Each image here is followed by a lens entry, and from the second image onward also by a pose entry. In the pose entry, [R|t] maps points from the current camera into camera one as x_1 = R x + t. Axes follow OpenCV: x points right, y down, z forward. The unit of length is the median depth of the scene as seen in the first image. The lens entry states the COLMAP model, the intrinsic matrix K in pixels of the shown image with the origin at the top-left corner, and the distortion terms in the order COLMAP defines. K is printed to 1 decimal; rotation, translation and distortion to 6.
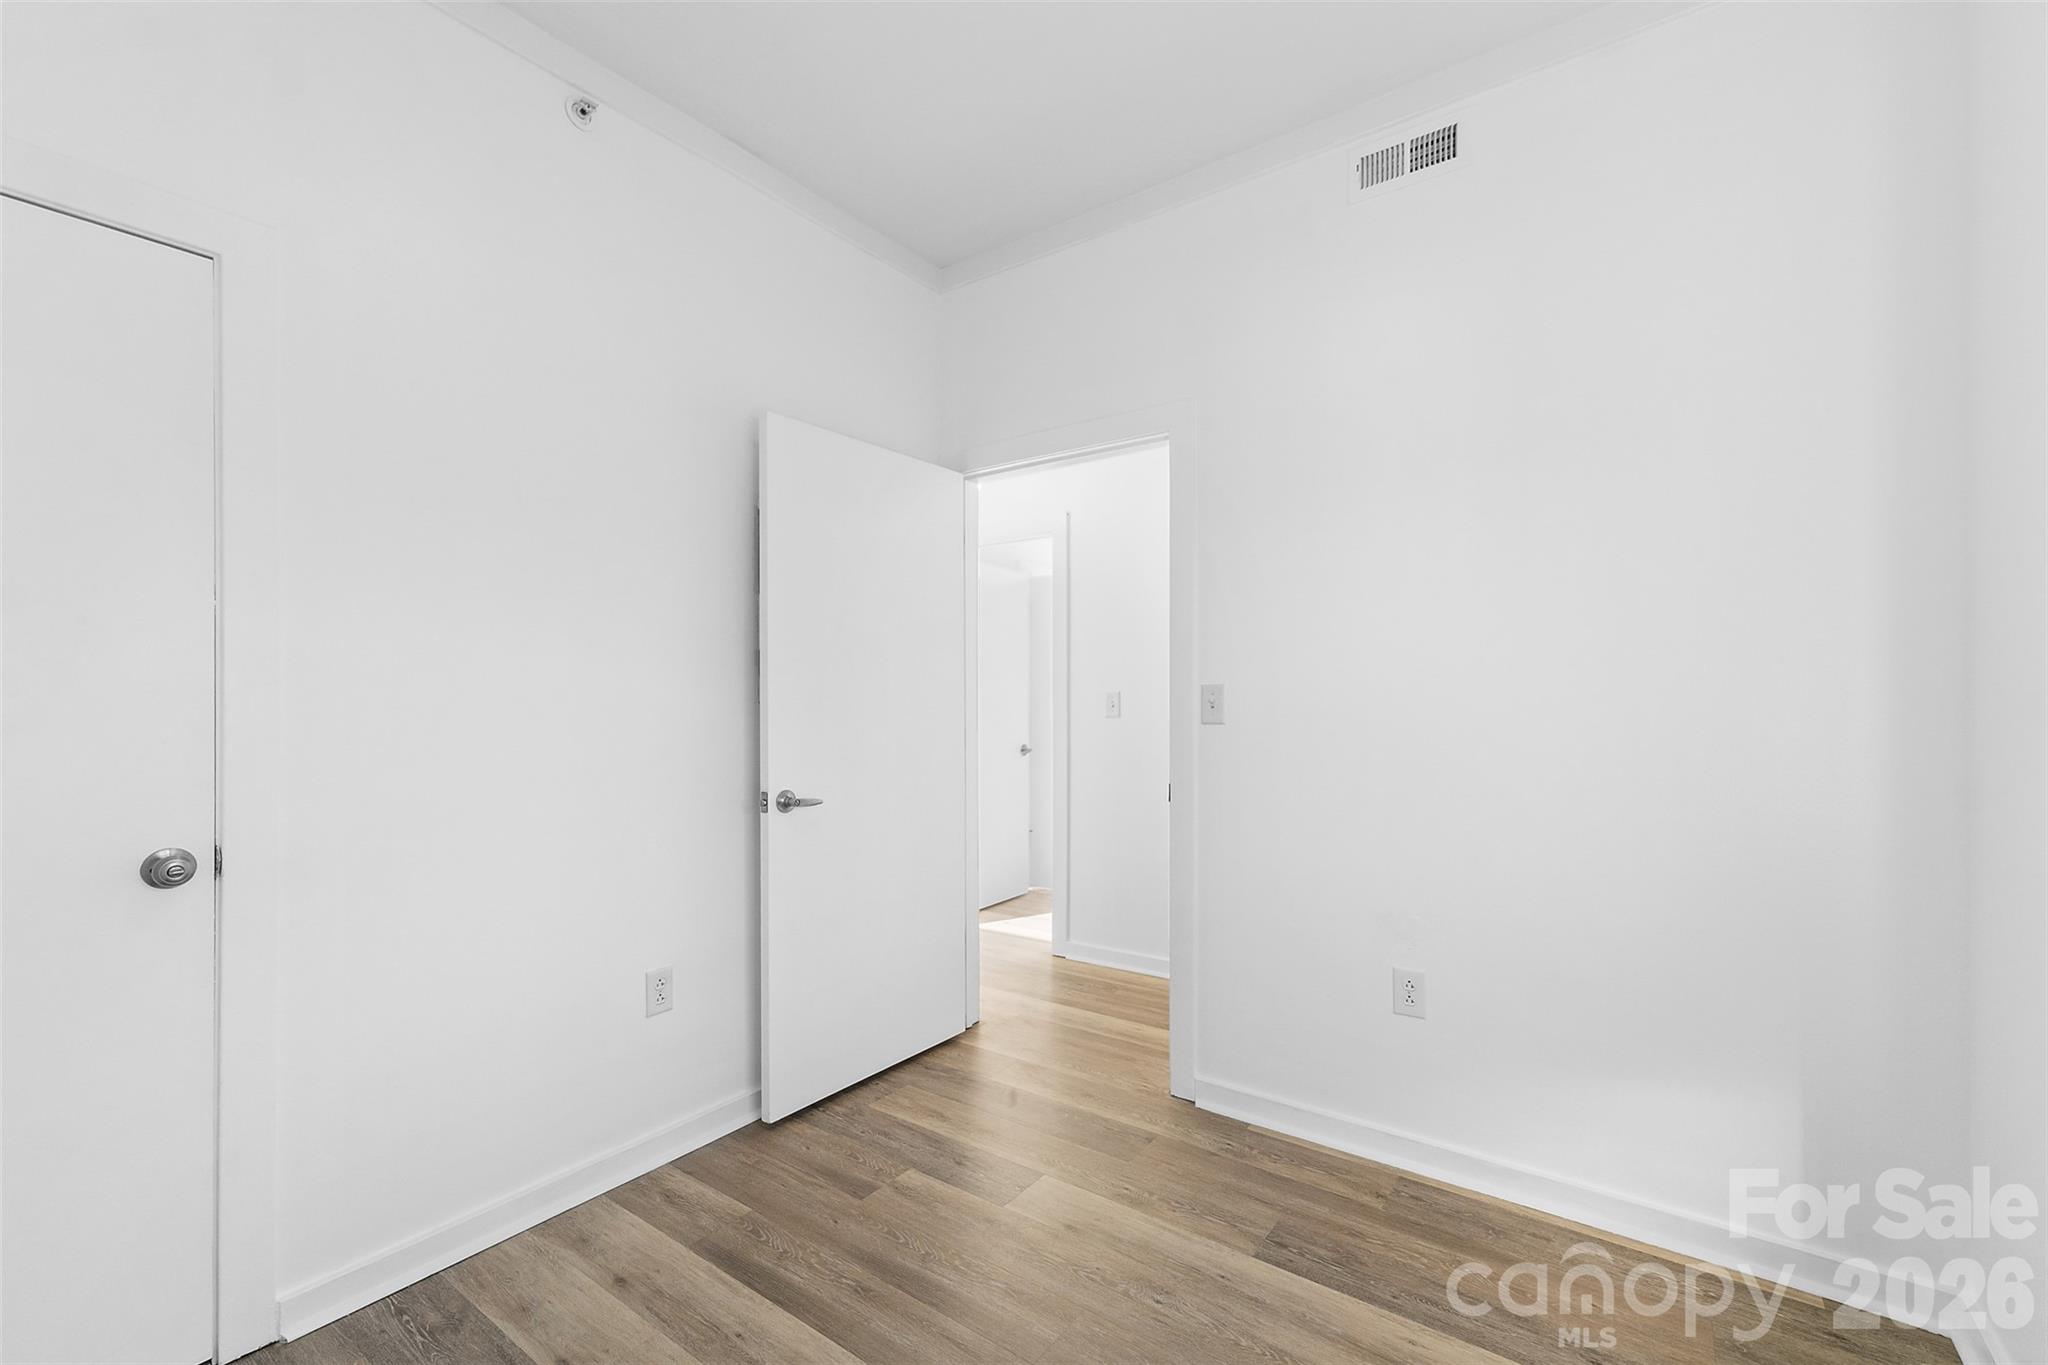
lens RADIAL K [[859.6, 0, 1021.1], [0, 859.6, 696.7], [0, 0, 1]] dist [0.003210, 0.000778]
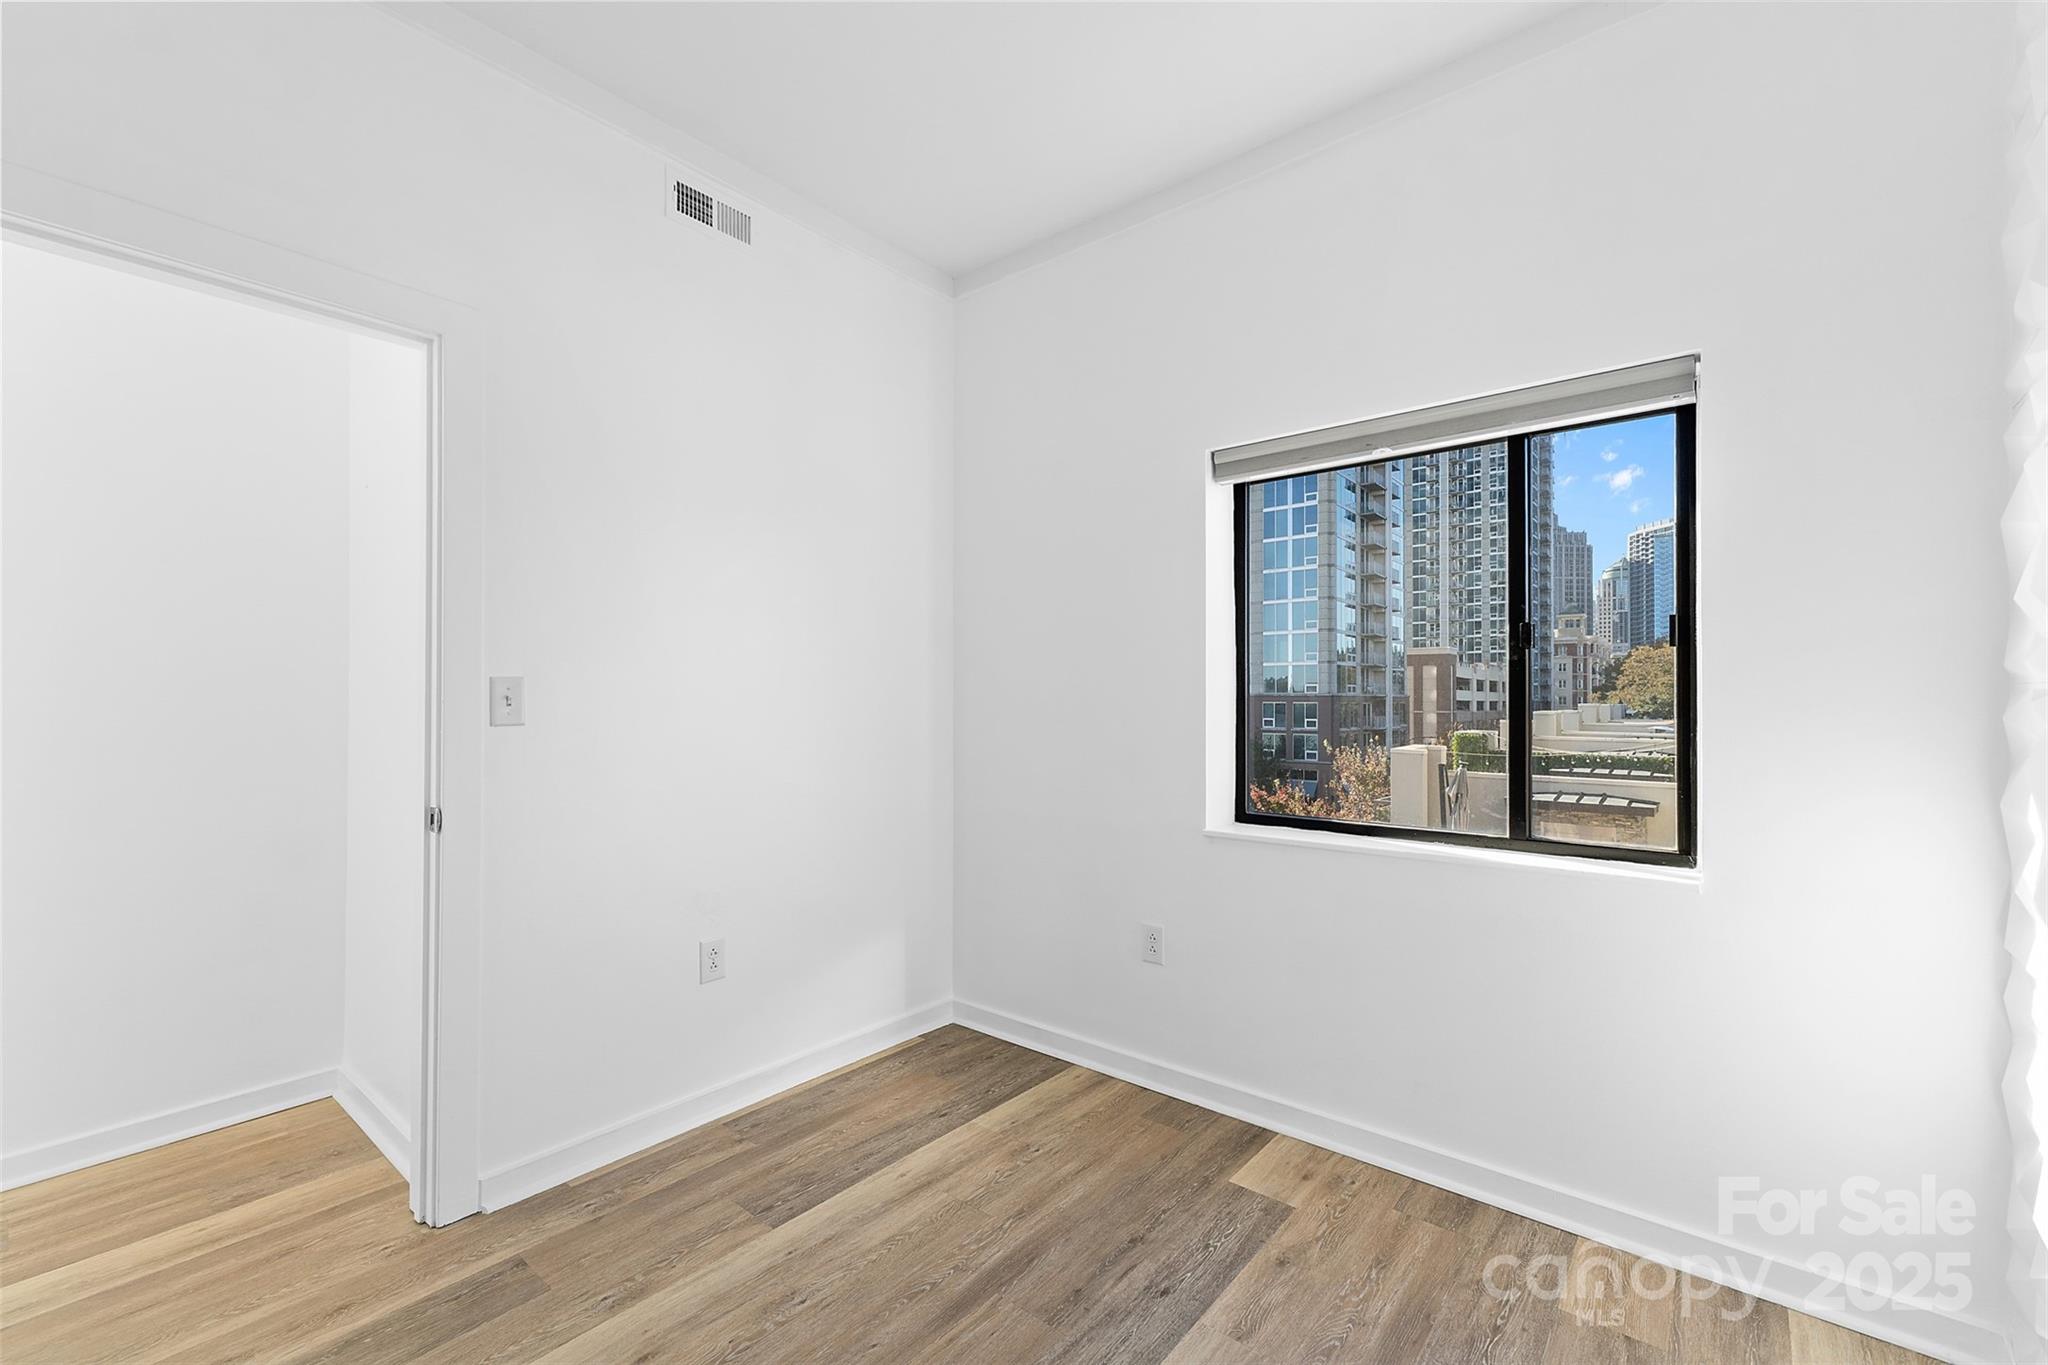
lens RADIAL K [[859.6, 0, 1024.5], [0, 859.6, 684.6], [0, 0, 1]] dist [0.003210, 0.000778]
pose [[0.057463, 0.014124, 0.998248, -0.672431], [-0.008329, 0.999872, -0.013667, -0.001515], [-0.998313, -0.007529, 0.057574, 0.557261]]
